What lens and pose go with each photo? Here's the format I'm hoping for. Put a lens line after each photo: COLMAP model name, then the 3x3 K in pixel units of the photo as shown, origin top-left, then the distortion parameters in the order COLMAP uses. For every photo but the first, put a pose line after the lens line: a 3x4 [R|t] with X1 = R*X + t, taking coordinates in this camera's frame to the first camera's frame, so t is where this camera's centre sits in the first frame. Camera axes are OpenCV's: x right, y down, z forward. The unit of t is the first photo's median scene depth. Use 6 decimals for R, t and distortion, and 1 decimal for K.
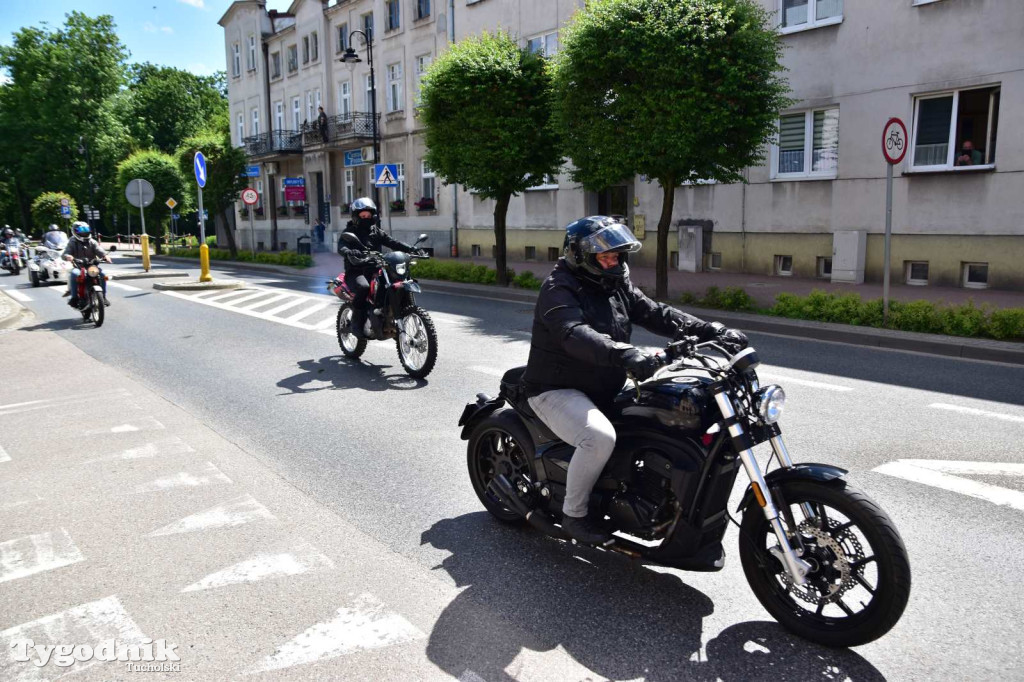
lens RADIAL K [[800.2, 0, 514.8], [0, 800.2, 344.5], [0, 0, 1]] dist [-0.116016, 0.121954]
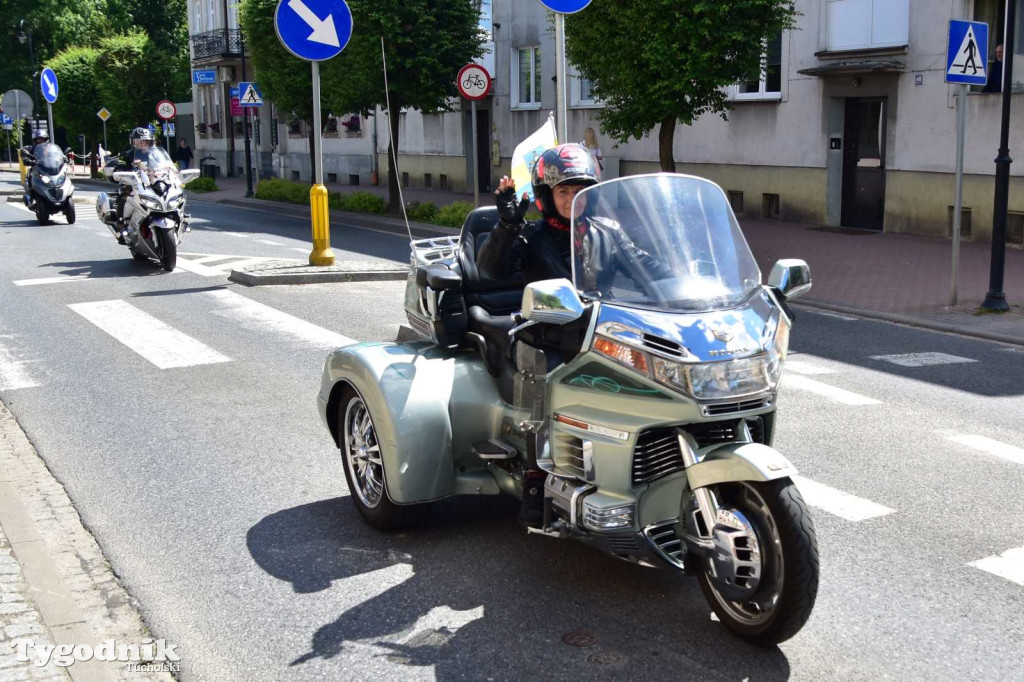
lens RADIAL K [[1377.9, 0, 715.5], [0, 1377.9, 439.3], [0, 0, 1]] dist [-0.061251, 0.000000]
pose [[0.995615, 0.045172, -0.081916, 0.427637], [-0.040964, 0.997788, 0.052348, 0.074621], [0.084099, -0.048763, 0.995264, -0.482088]]
